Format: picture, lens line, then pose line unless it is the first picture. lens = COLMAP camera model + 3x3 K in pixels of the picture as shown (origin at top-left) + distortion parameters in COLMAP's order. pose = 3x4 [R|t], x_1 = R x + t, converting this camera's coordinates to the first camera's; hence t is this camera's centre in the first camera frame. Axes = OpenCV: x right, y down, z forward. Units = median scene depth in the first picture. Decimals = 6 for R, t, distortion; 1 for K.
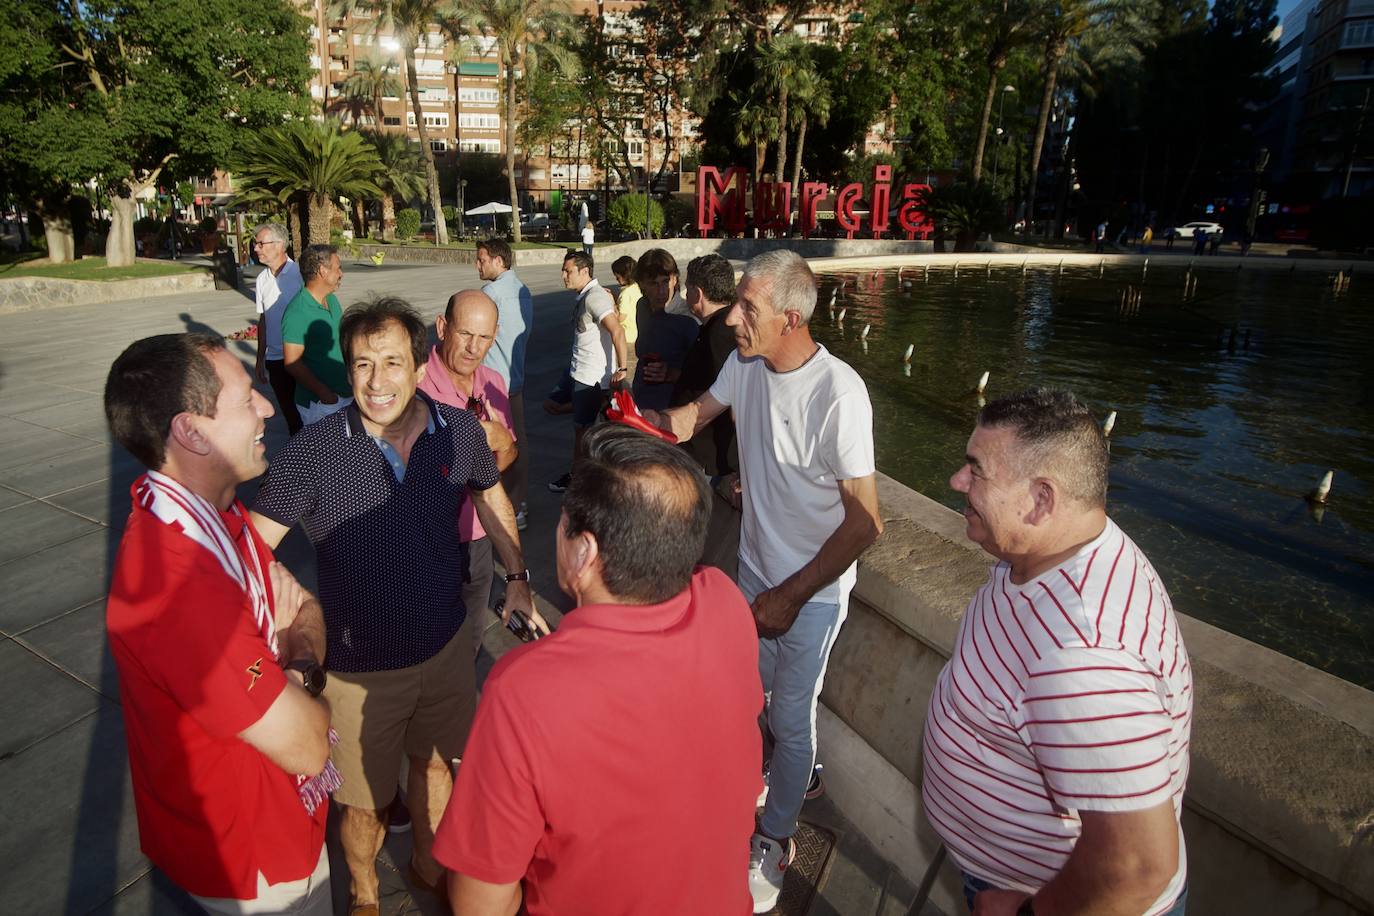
lens RADIAL K [[806.6, 0, 590.0], [0, 806.6, 392.5], [0, 0, 1]] dist [-0.073293, 0.024352]
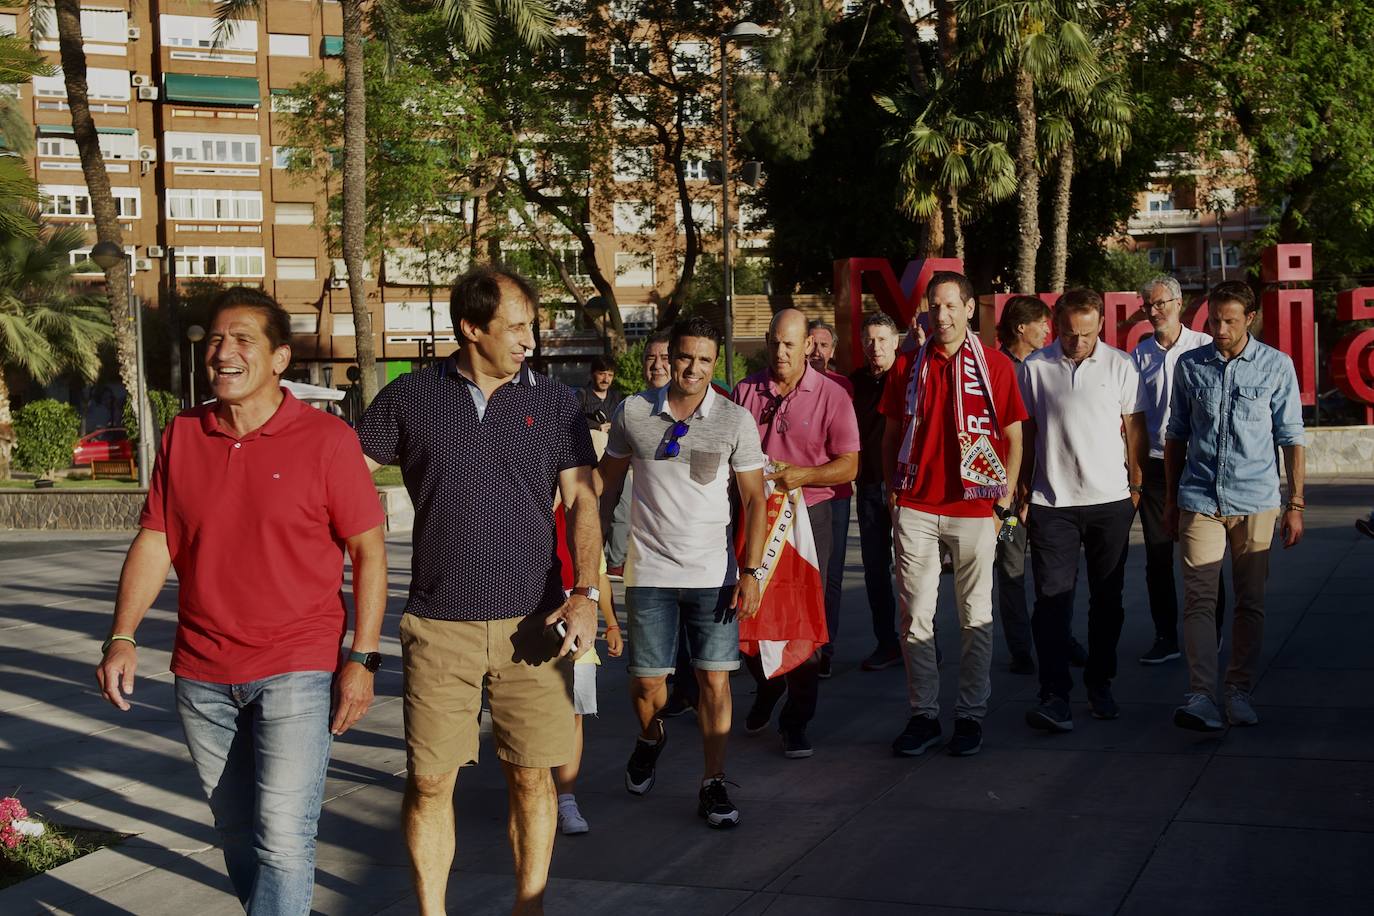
lens RADIAL K [[1706.1, 0, 688.4], [0, 1706.1, 424.8], [0, 0, 1]] dist [0.025756, 0.006246]
pose [[0.988363, -0.031454, 0.148827, -0.060008], [0.062511, 0.975942, -0.208877, -0.033199], [-0.138677, 0.215749, 0.966551, 0.213958]]
